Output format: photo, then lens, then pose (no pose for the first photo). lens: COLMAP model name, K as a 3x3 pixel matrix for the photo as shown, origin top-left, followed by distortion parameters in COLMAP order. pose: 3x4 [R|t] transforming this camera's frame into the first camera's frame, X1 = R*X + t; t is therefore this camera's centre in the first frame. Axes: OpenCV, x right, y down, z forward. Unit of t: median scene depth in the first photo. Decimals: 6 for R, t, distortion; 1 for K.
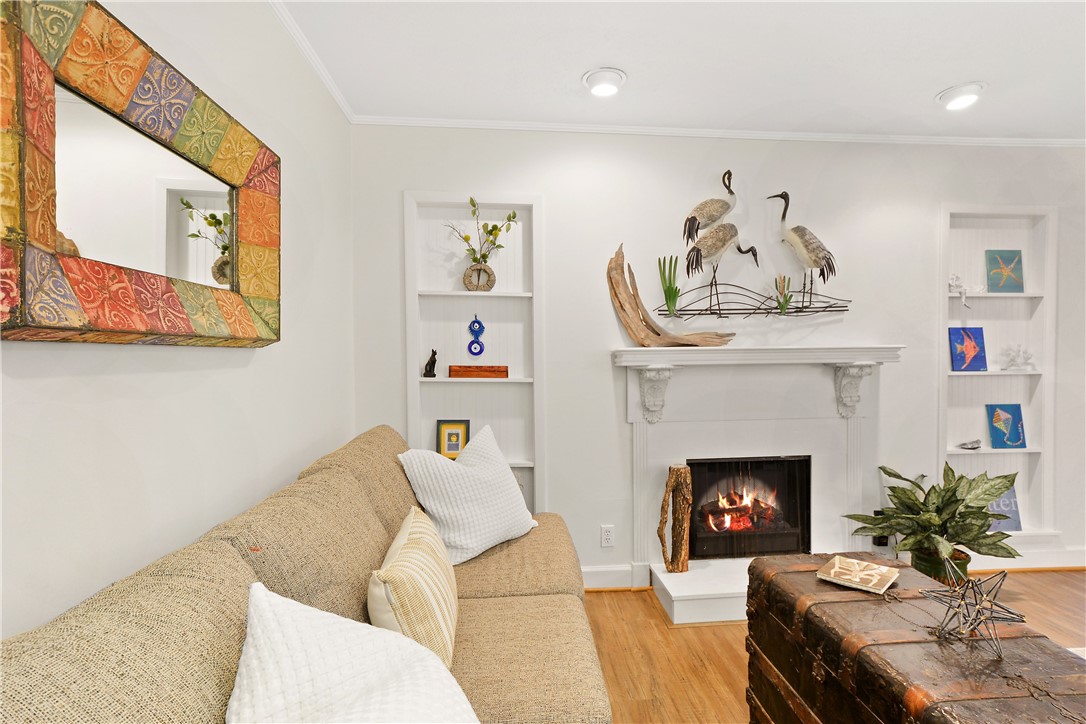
lens RADIAL K [[509.2, 0, 542.6], [0, 509.2, 360.7], [0, 0, 1]] dist [-0.001941, -0.001864]
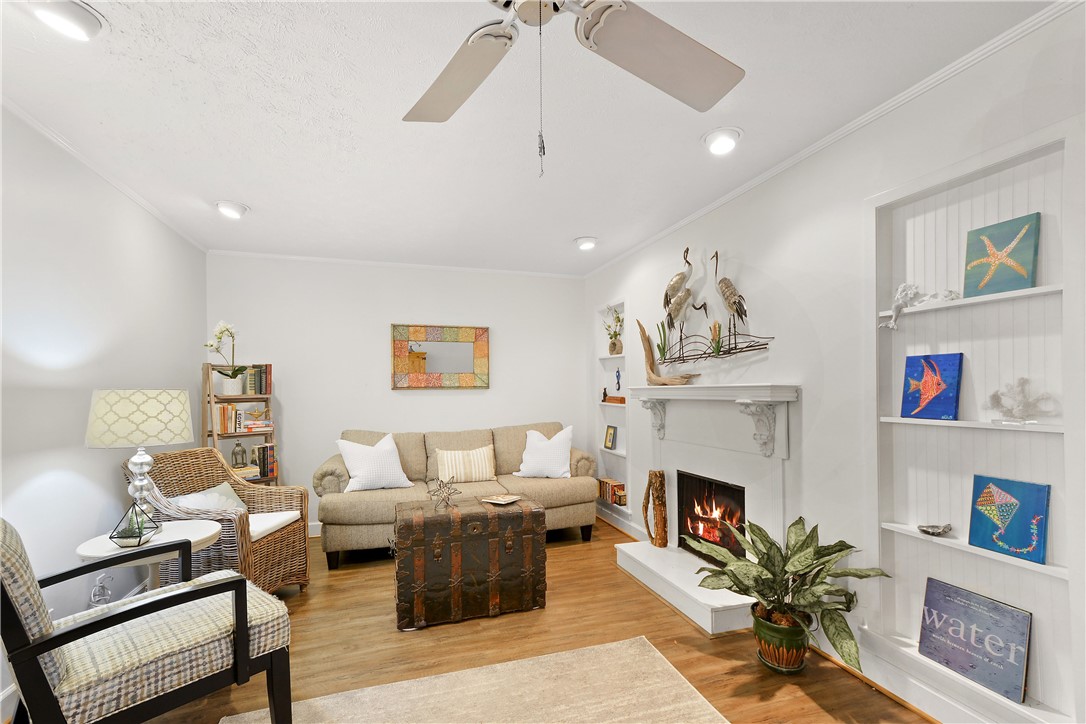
lens RADIAL K [[488.2, 0, 551.6], [0, 488.2, 392.2], [0, 0, 1]] dist [-0.003440, 0.006858]
pose [[0.229979, 0.011000, -0.973133, 1.425442], [-0.009816, 0.999911, 0.008982, -0.017037], [0.973146, 0.007487, 0.230066, 0.371554]]
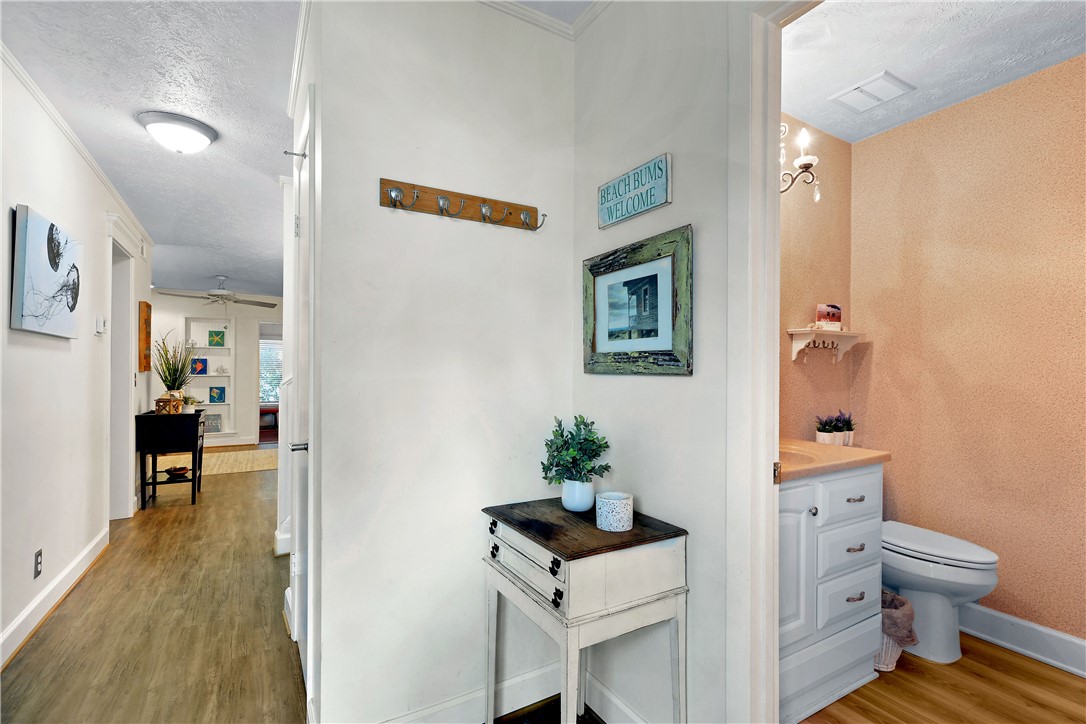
lens RADIAL K [[509.2, 0, 542.2], [0, 509.2, 367.8], [0, 0, 1]] dist [-0.001941, -0.001864]
pose [[0.899565, 0.010881, 0.436652, 1.369271], [-0.000322, 0.999706, -0.024247, 0.051958], [-0.436787, 0.021671, 0.899304, -2.387581]]
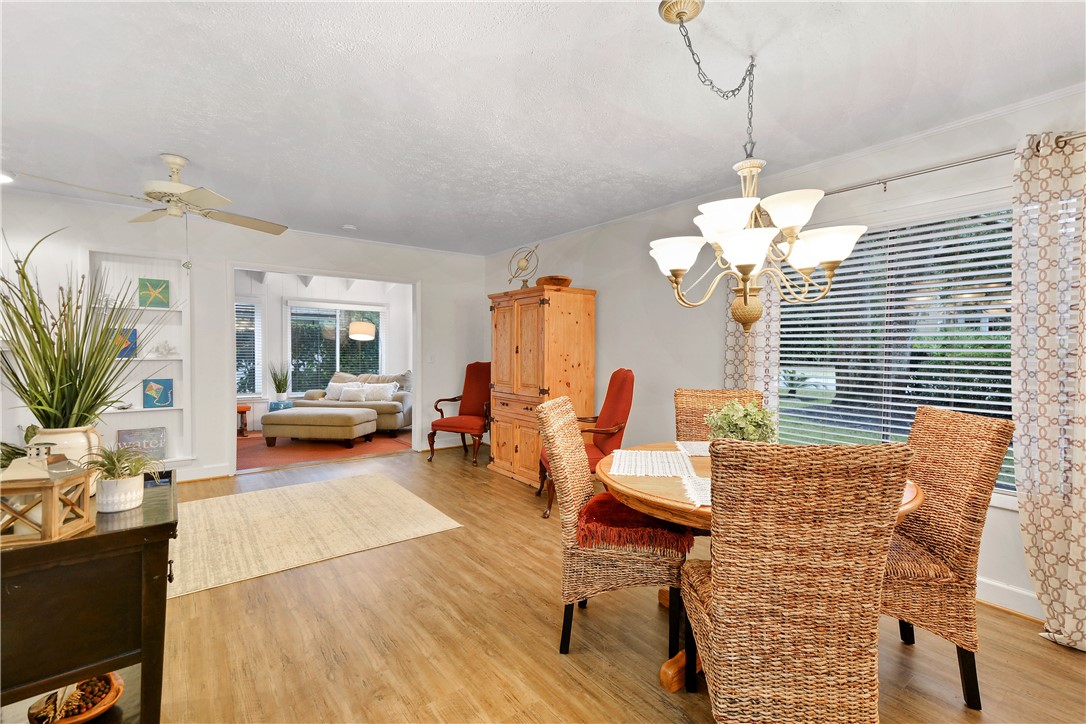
lens RADIAL K [[488.2, 0, 546.5], [0, 488.2, 361.3], [0, 0, 1]] dist [-0.003440, 0.006858]
pose [[0.827413, -0.003805, 0.561581, 1.120585], [-0.004910, 0.999890, 0.014009, 0.004719], [-0.561572, -0.014348, 0.827303, -0.952495]]
